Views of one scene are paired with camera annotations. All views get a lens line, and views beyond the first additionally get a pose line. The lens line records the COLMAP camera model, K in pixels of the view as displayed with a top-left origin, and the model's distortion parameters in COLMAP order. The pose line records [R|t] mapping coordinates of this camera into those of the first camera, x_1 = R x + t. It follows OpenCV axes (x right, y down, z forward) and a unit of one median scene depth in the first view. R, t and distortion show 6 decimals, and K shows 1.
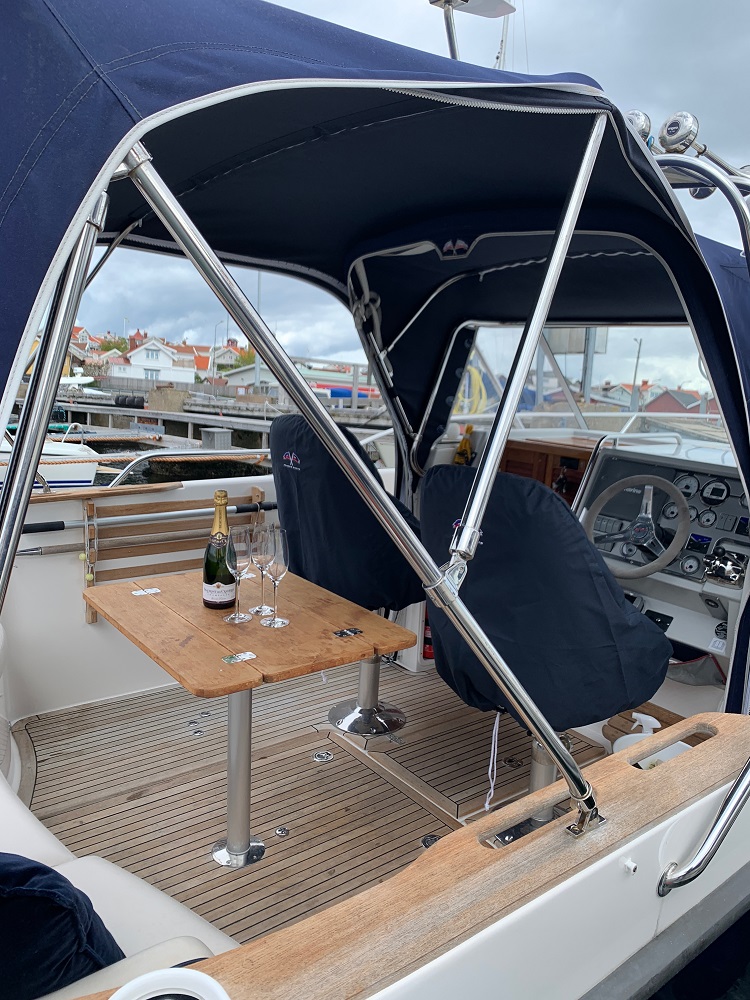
lens RADIAL K [[770.3, 0, 378.3], [0, 770.3, 493.6], [0, 0, 1]] dist [0.054156, -0.059946]
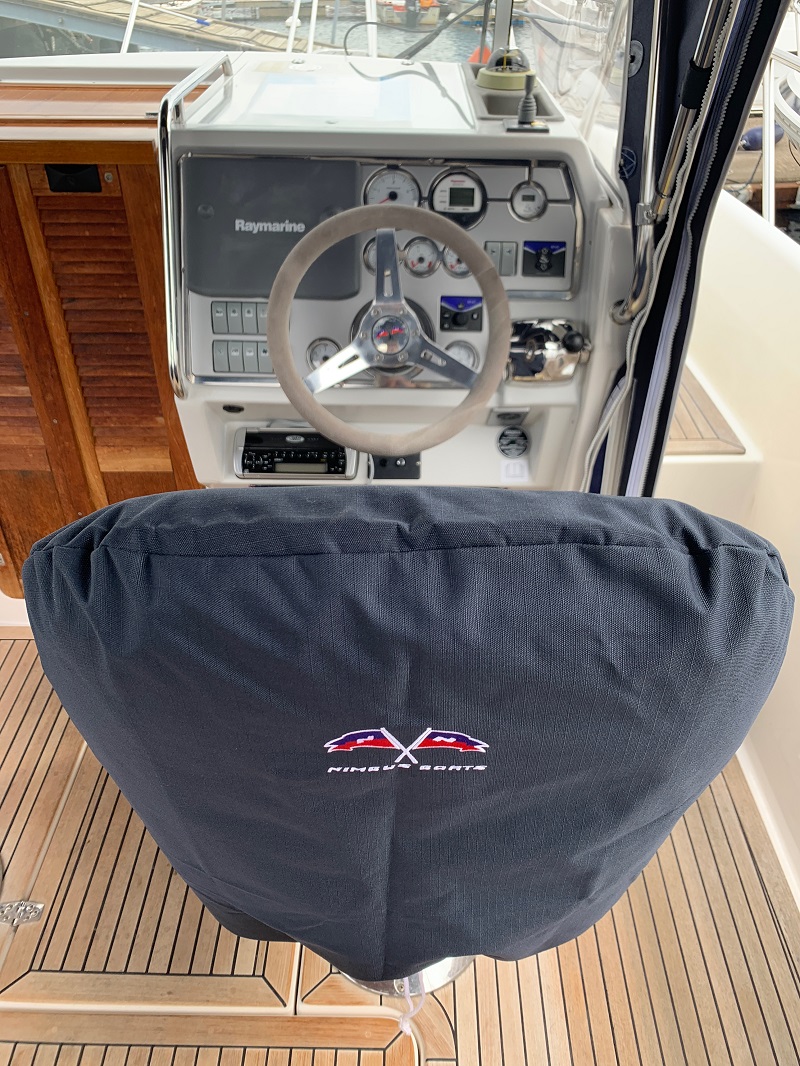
lens RADIAL K [[821.1, 0, 403.5], [0, 821.1, 526.2], [0, 0, 1]] dist [0.054156, -0.059946]
pose [[0.626991, -0.516600, 0.583101, -0.005111], [0.162496, 0.818762, 0.550657, -0.127717], [-0.761891, -0.250506, 0.597302, 0.661148]]
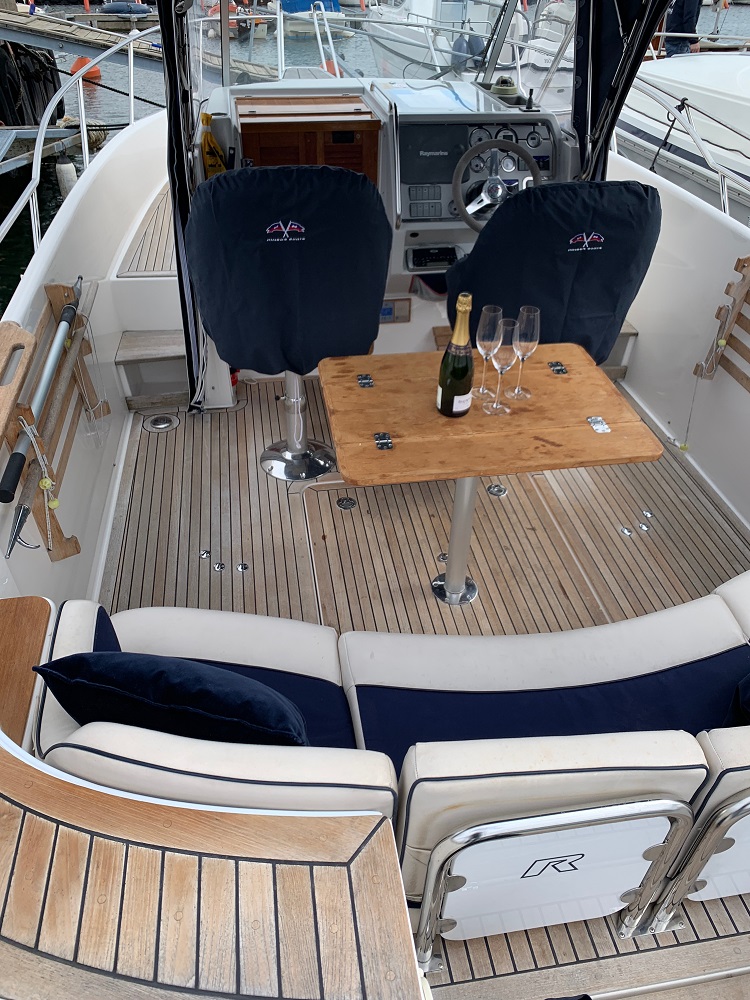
lens RADIAL K [[770.3, 0, 378.3], [0, 770.3, 493.6], [0, 0, 1]] dist [0.054156, -0.059946]
pose [[0.476841, -0.566329, 0.672231, -0.804694], [0.155887, 0.807140, 0.569407, -0.281324], [-0.865056, -0.166724, 0.473161, 0.504462]]
